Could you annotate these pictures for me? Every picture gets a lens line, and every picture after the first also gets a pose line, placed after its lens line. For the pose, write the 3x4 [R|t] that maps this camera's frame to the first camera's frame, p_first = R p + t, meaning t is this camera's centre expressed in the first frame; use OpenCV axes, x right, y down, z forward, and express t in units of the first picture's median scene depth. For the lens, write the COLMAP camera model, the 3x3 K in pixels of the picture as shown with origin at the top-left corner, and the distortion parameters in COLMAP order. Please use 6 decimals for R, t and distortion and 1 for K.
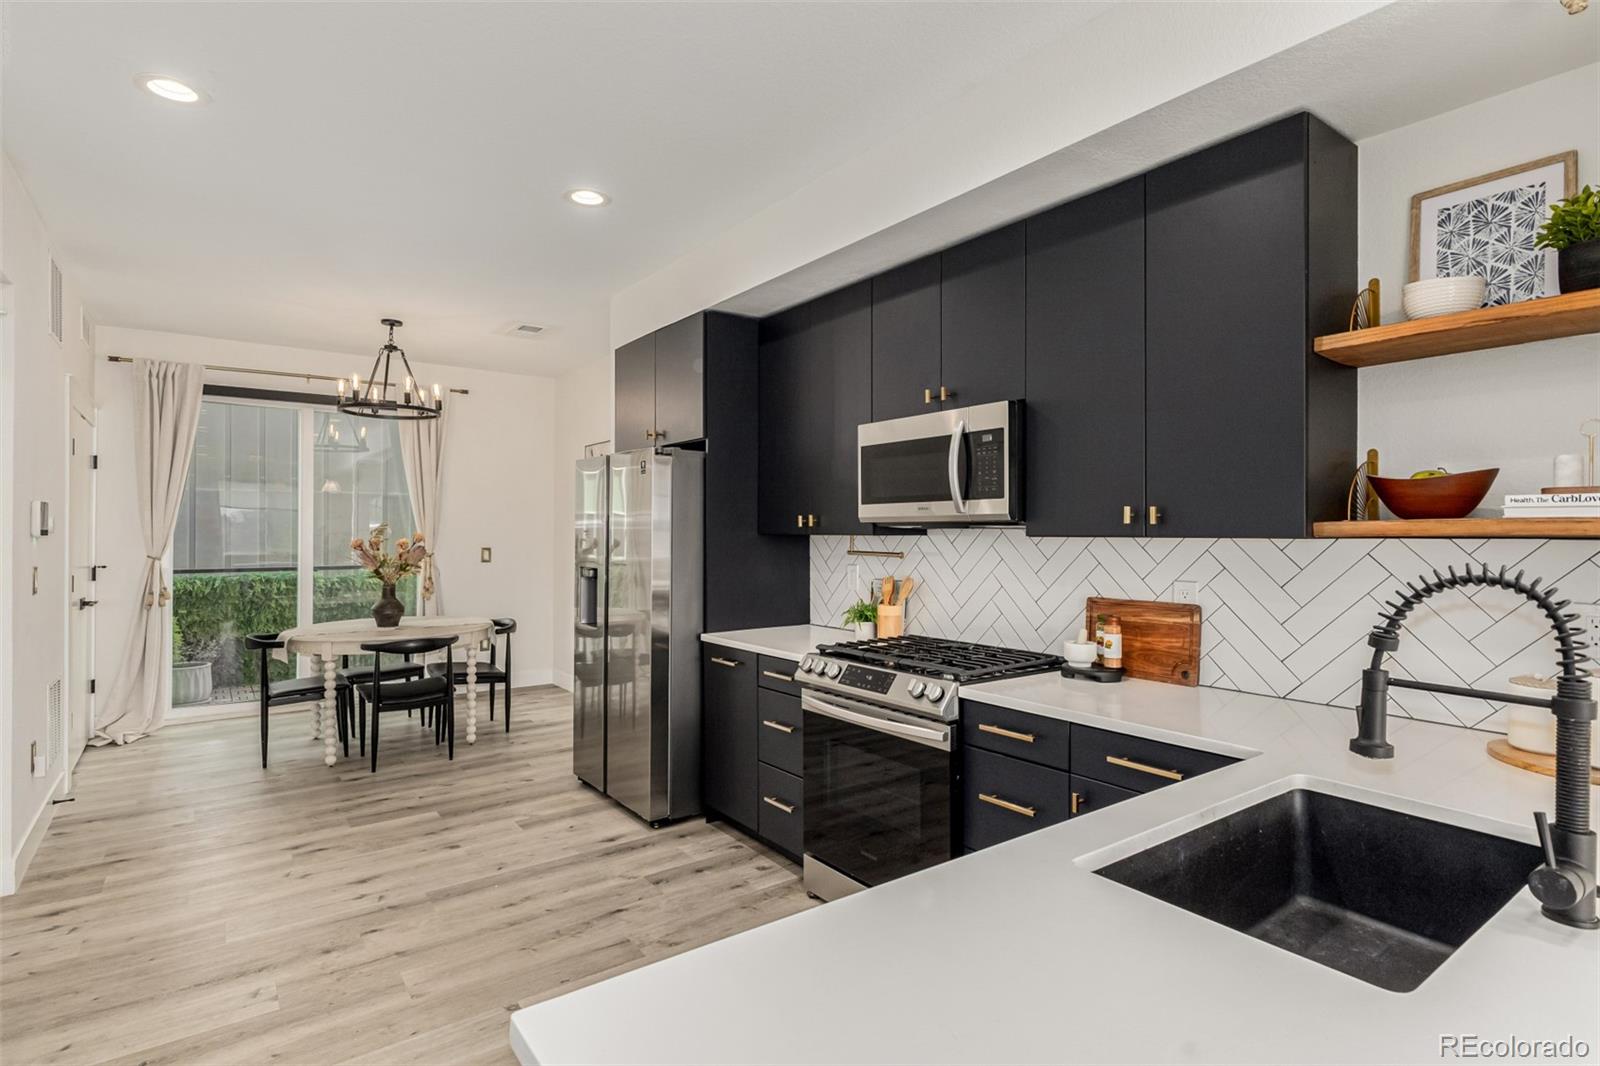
lens RADIAL K [[791.9, 0, 798.5], [0, 791.9, 530.3], [0, 0, 1]] dist [0.001713, -0.002302]
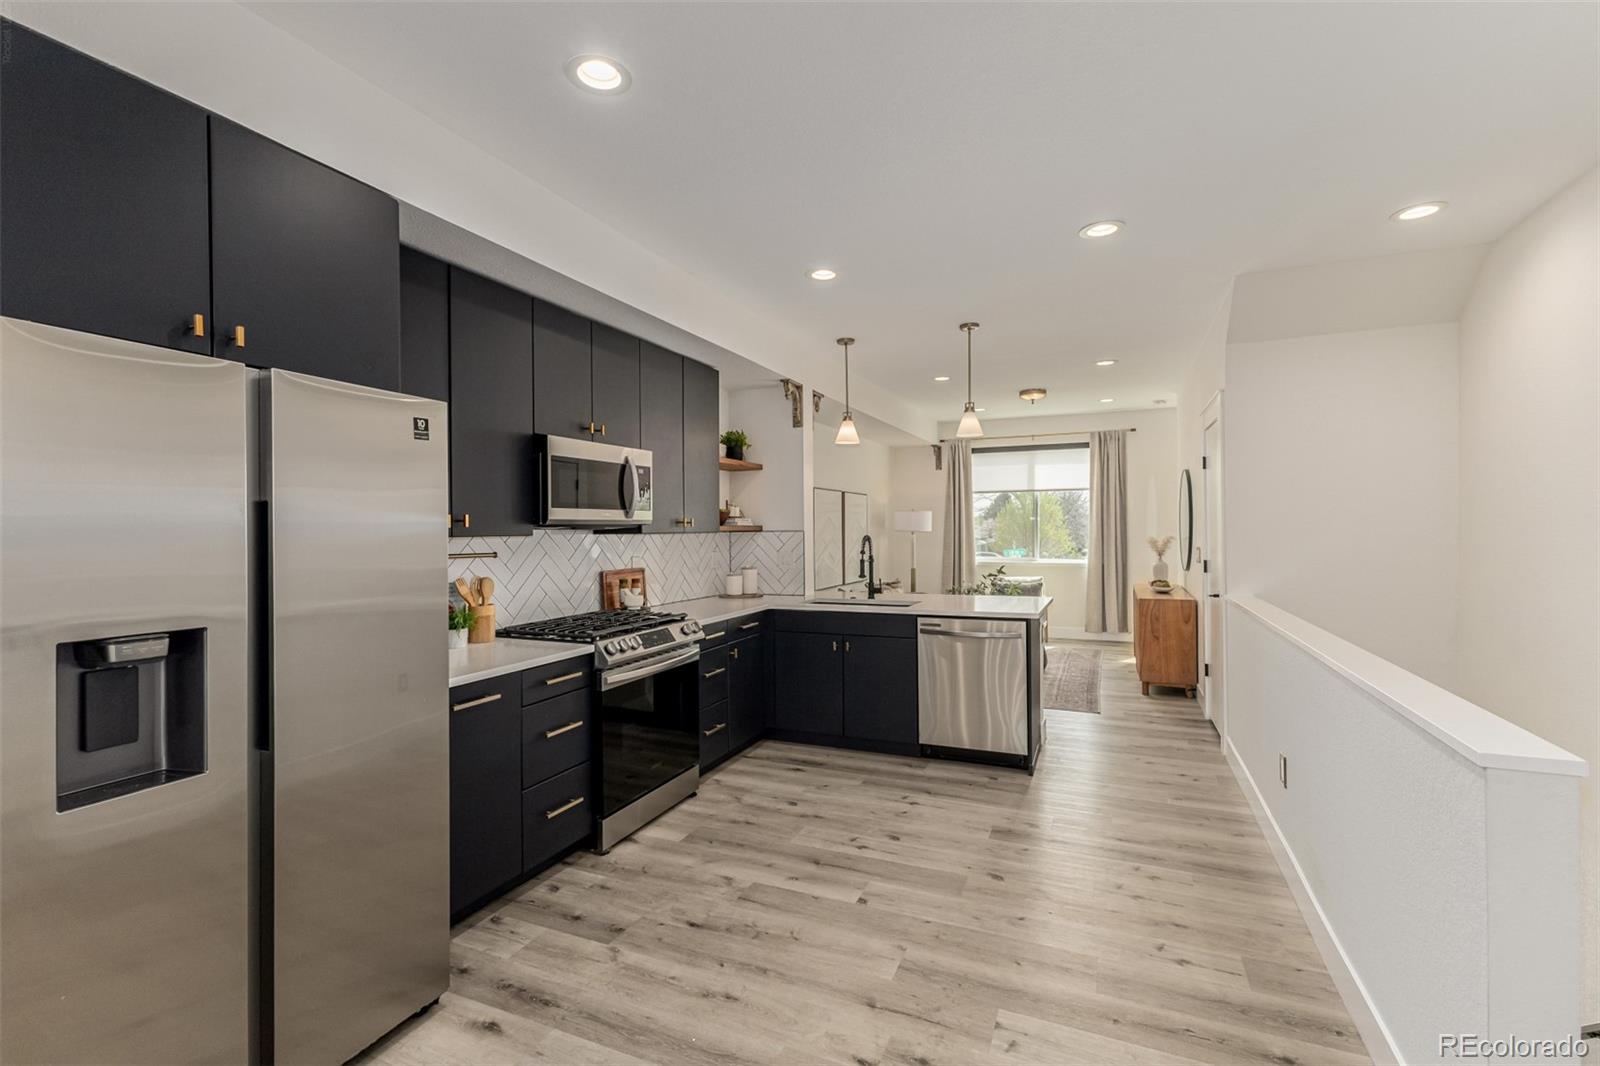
lens RADIAL K [[686.5, 0, 785.0], [0, 686.5, 532.4], [0, 0, 1]] dist [0.006971, -0.002019]
pose [[-0.467241, -0.001960, 0.884128, -0.918455], [0.006054, 0.999967, 0.005416, -0.000887], [-0.884109, 0.007883, -0.467214, 1.162066]]
